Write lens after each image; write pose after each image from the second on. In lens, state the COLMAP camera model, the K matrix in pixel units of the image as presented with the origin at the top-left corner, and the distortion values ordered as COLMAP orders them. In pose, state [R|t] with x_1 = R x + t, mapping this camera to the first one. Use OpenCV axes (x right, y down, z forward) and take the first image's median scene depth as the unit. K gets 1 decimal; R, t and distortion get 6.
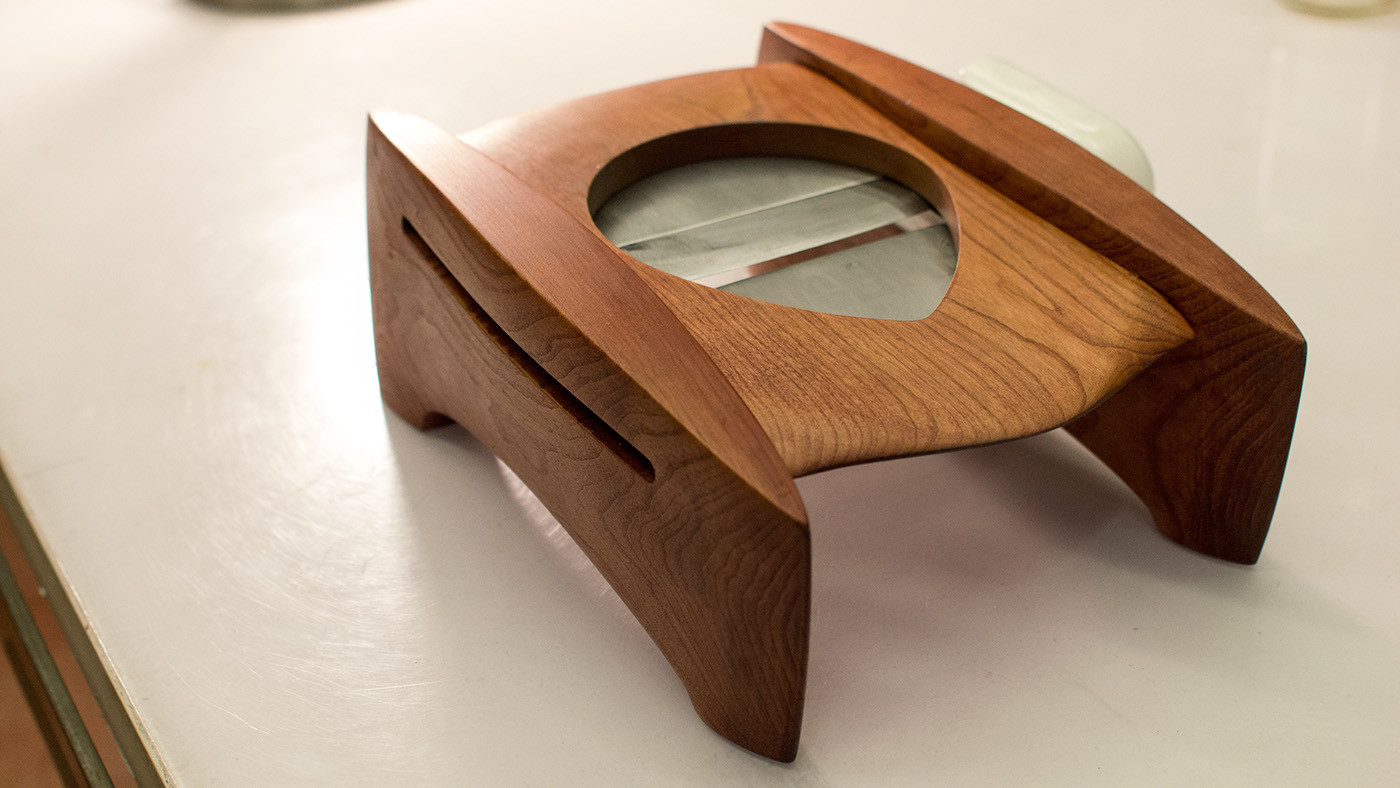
lens RADIAL K [[1897.0, 0, 700.0], [0, 1897.0, 394.0], [0, 0, 1]] dist [-0.105683, -0.024280]
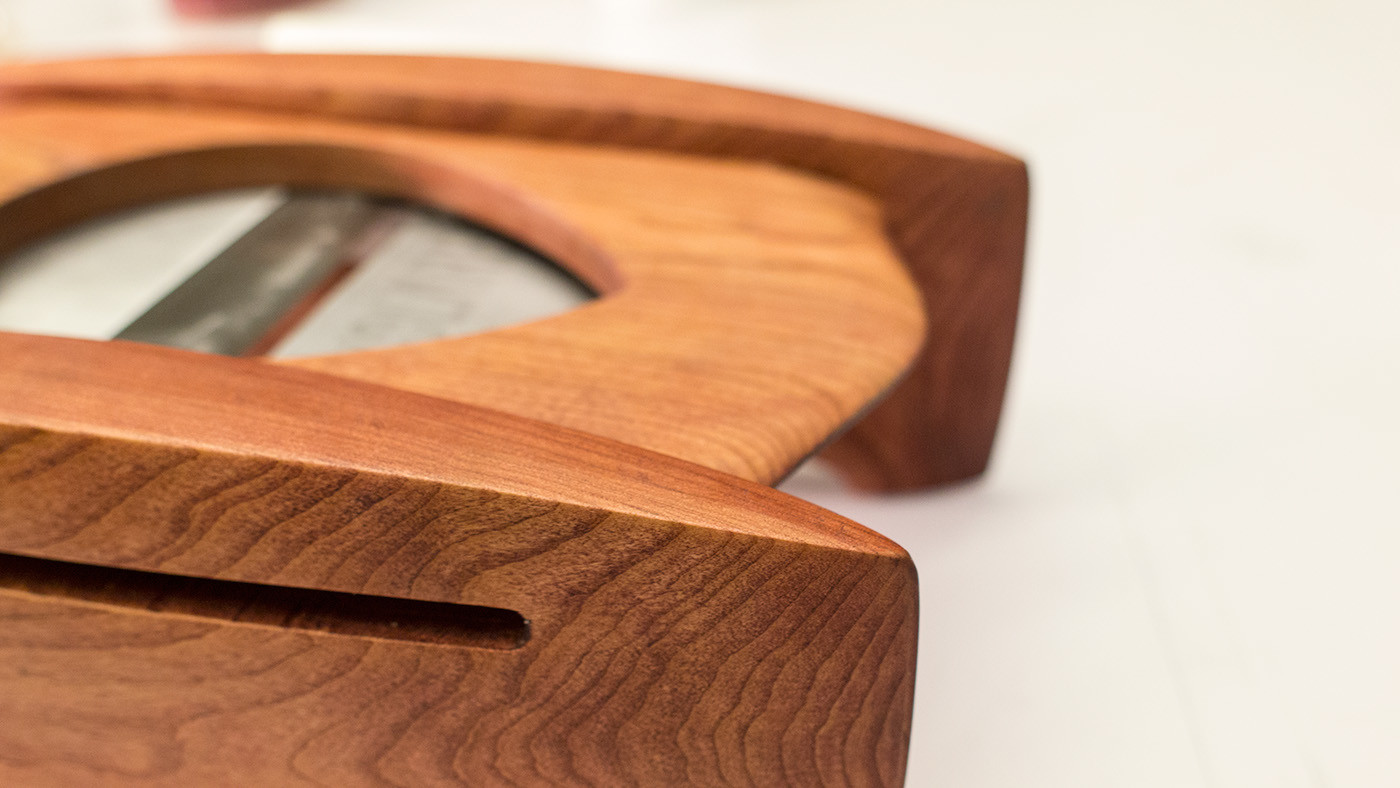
lens RADIAL K [[1897.0, 0, 700.0], [0, 1897.0, 394.0], [0, 0, 1]] dist [-0.105683, -0.024280]
pose [[0.699494, -0.326809, 0.635534, -0.307860], [0.386560, 0.921007, 0.048143, -0.027966], [-0.601065, 0.211997, 0.770570, 0.496634]]
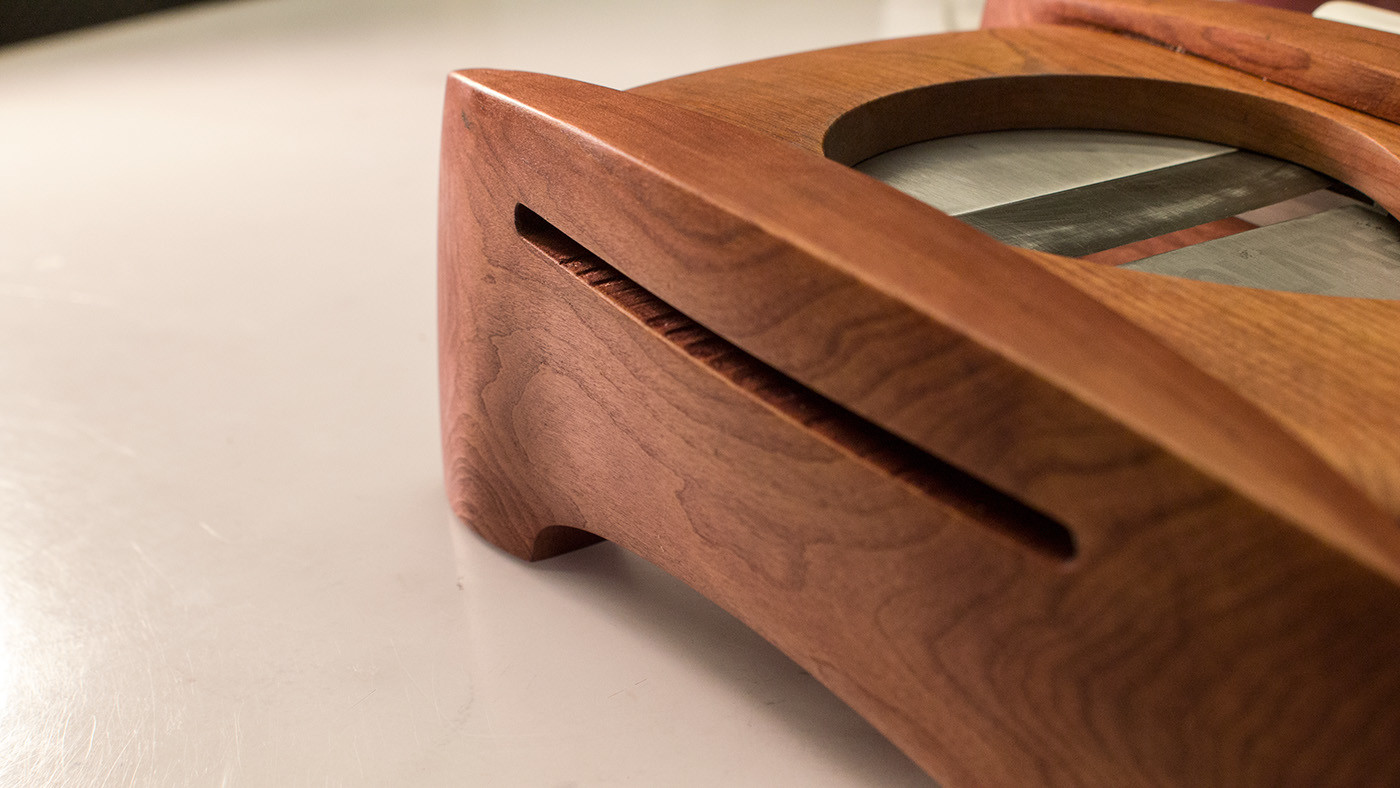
lens RADIAL K [[1897.0, 0, 700.0], [0, 1897.0, 394.0], [0, 0, 1]] dist [-0.105683, -0.024280]
pose [[0.999345, -0.018996, 0.030791, -0.138514], [0.022850, 0.991240, -0.130084, 0.062478], [-0.028050, 0.130702, 0.991025, 0.448673]]
